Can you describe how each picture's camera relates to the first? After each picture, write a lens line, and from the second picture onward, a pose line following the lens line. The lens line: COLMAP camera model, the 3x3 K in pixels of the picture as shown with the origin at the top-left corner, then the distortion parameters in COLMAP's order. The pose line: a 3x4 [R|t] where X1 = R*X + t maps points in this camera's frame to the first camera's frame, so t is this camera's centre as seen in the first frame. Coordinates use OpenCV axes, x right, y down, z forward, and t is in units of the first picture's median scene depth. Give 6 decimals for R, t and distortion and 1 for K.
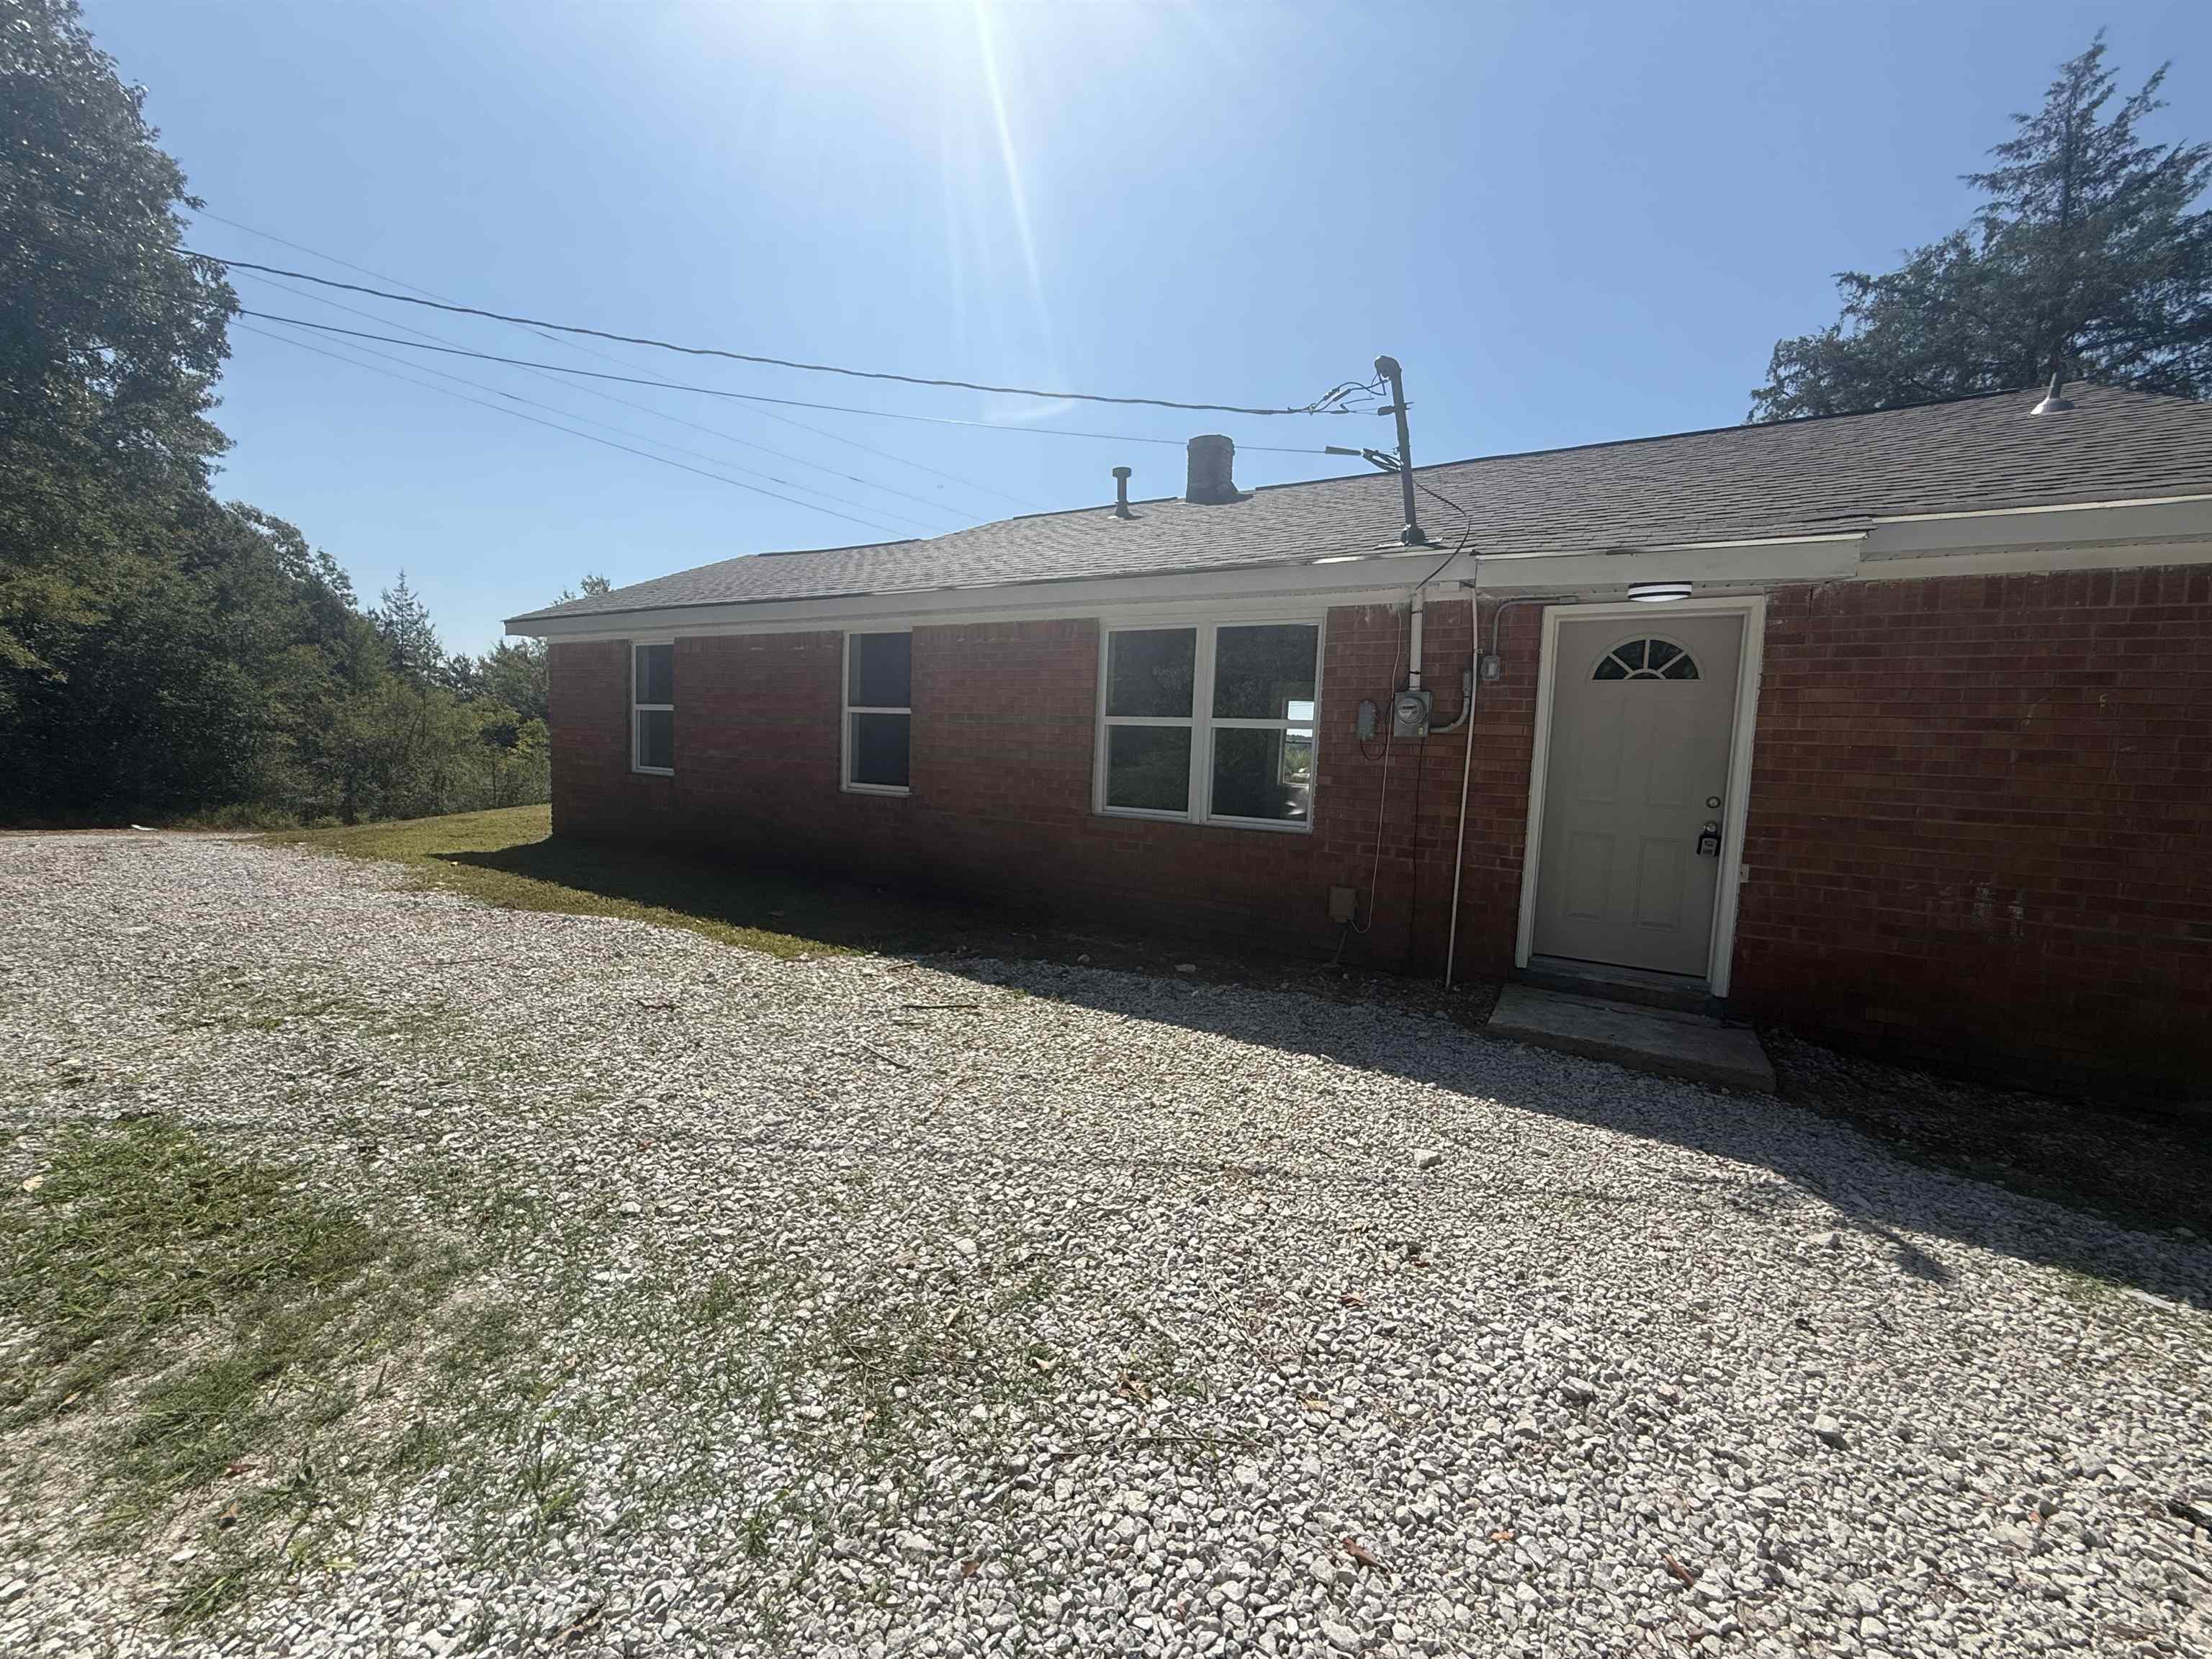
lens RADIAL K [[879.0, 0, 1098.6], [0, 879.0, 826.1], [0, 0, 1]] dist [-0.000508, 0.000028]
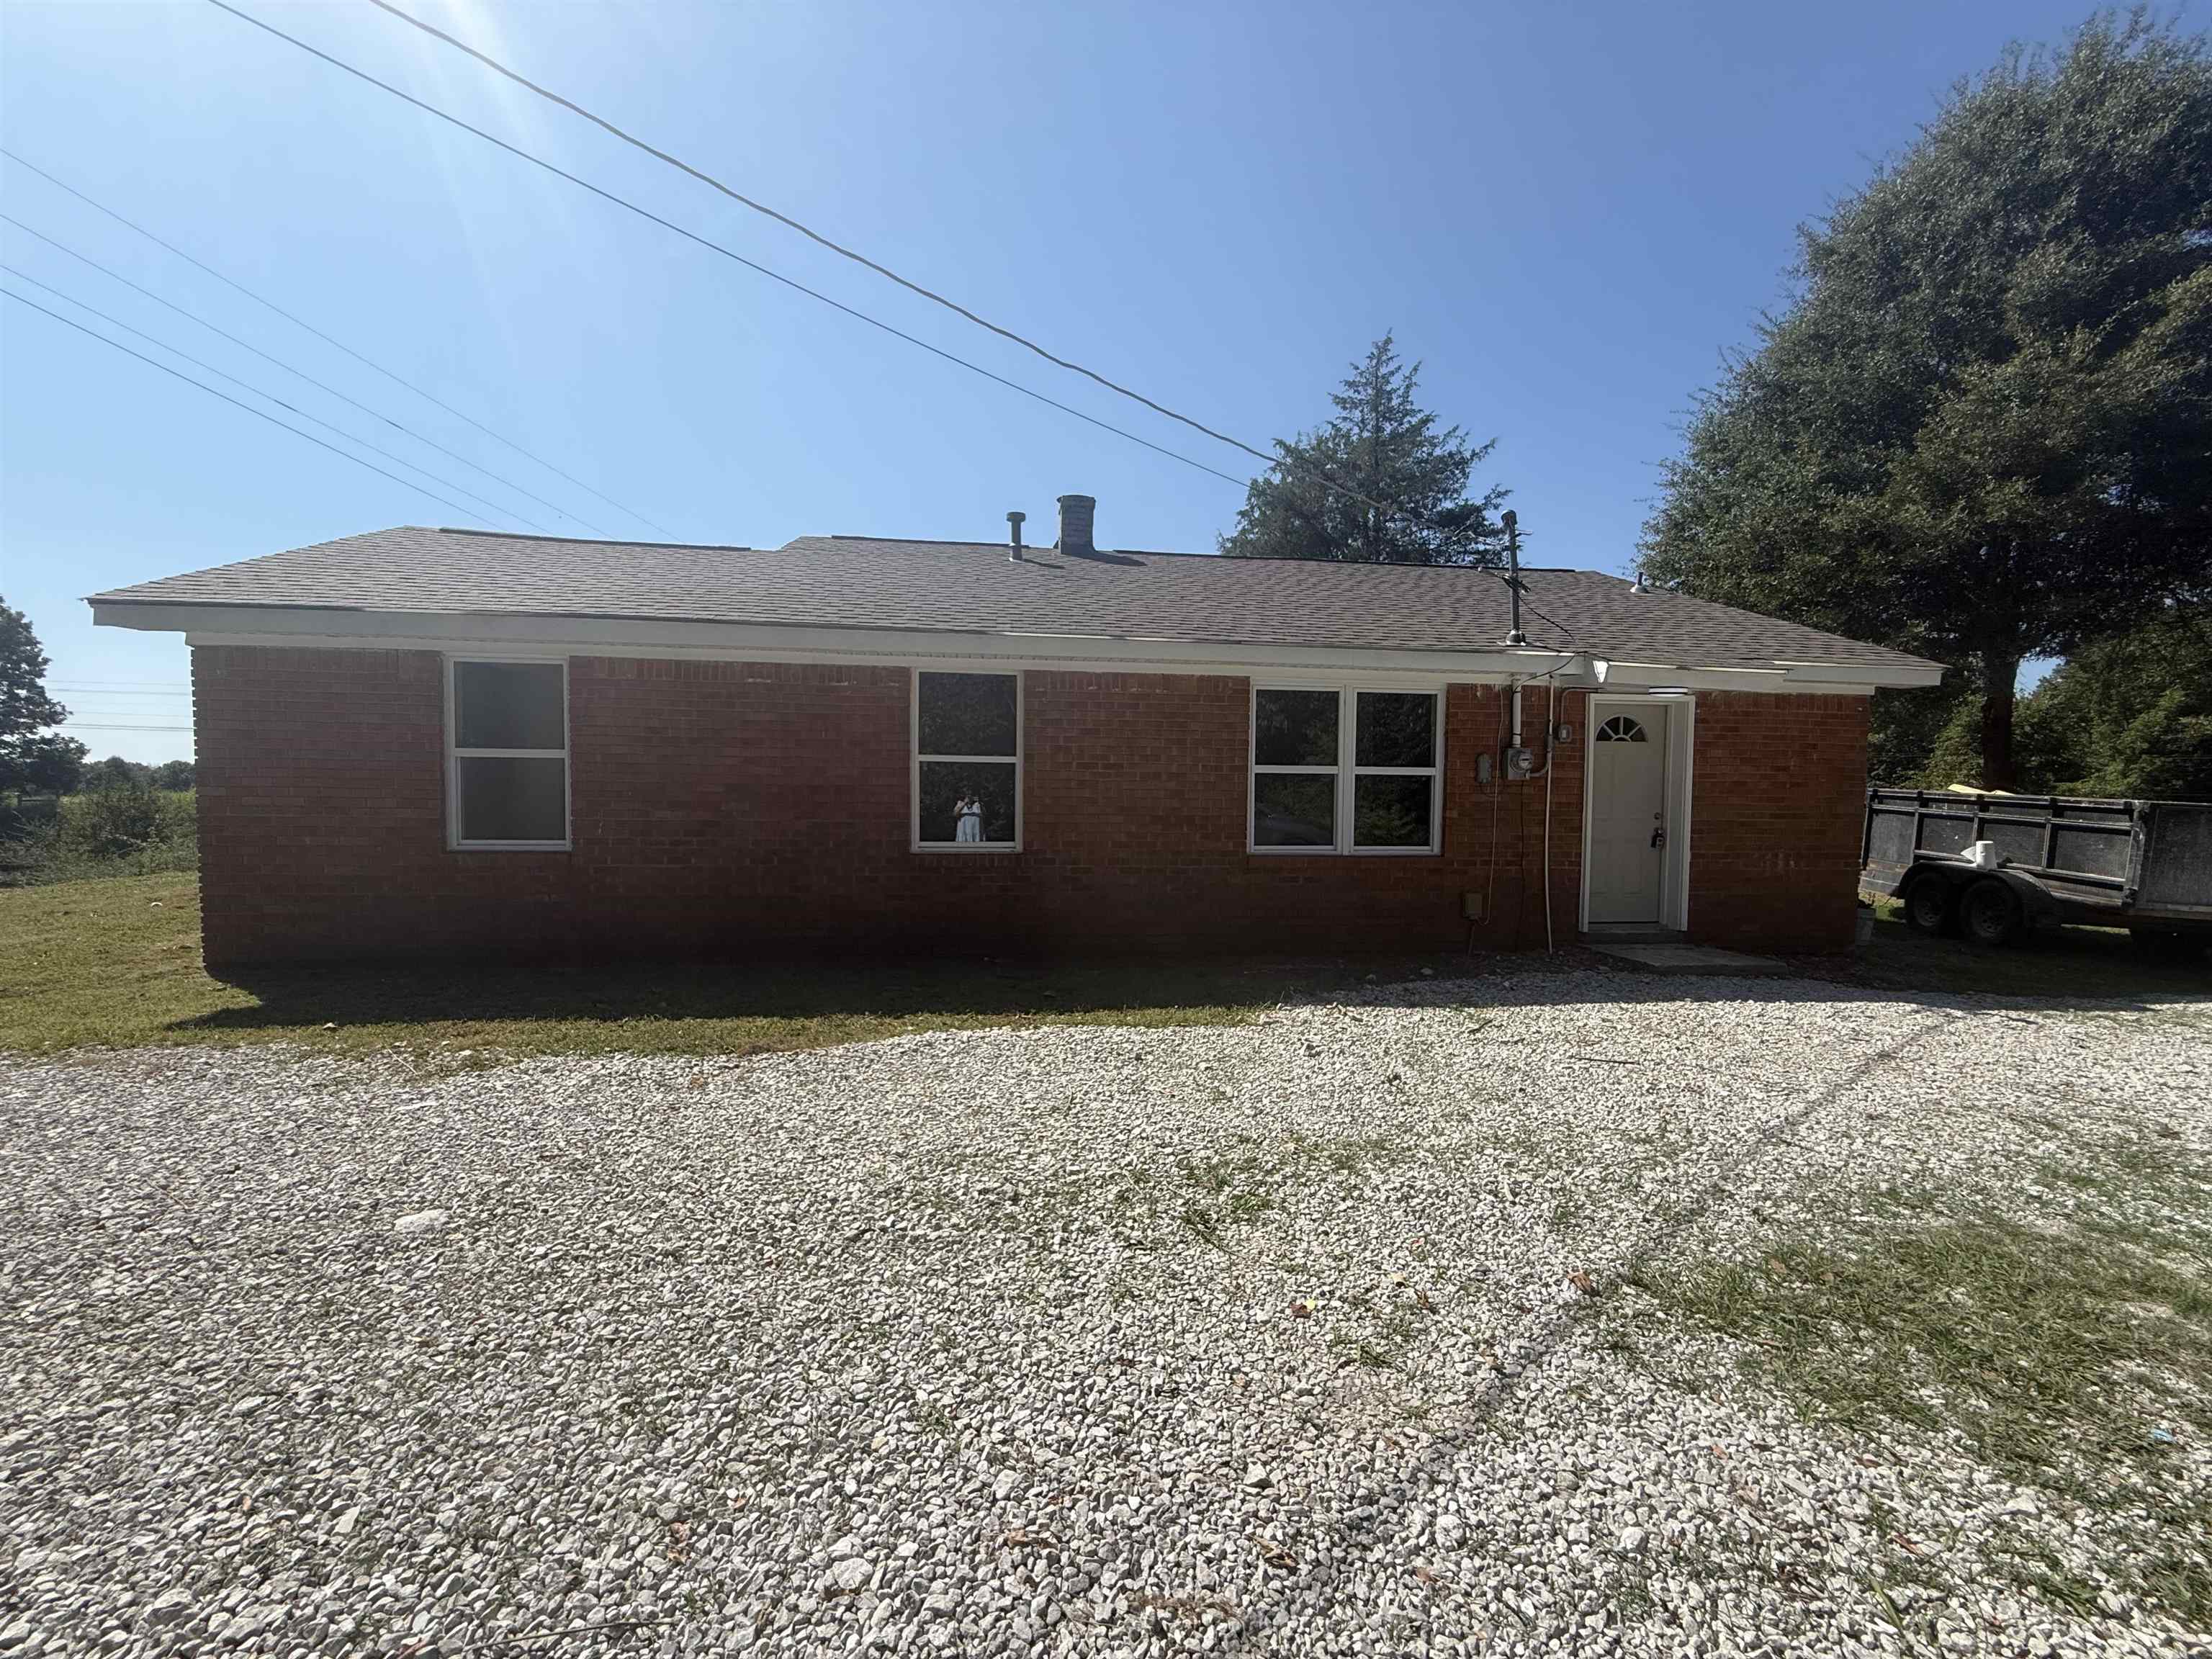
lens RADIAL K [[879.0, 0, 1101.9], [0, 879.0, 824.7], [0, 0, 1]] dist [-0.000508, 0.000028]
pose [[0.777027, -0.057204, 0.626863, -0.891371], [0.075533, 0.997140, -0.002633, -0.065542], [-0.624919, 0.049395, 0.779125, 0.278179]]
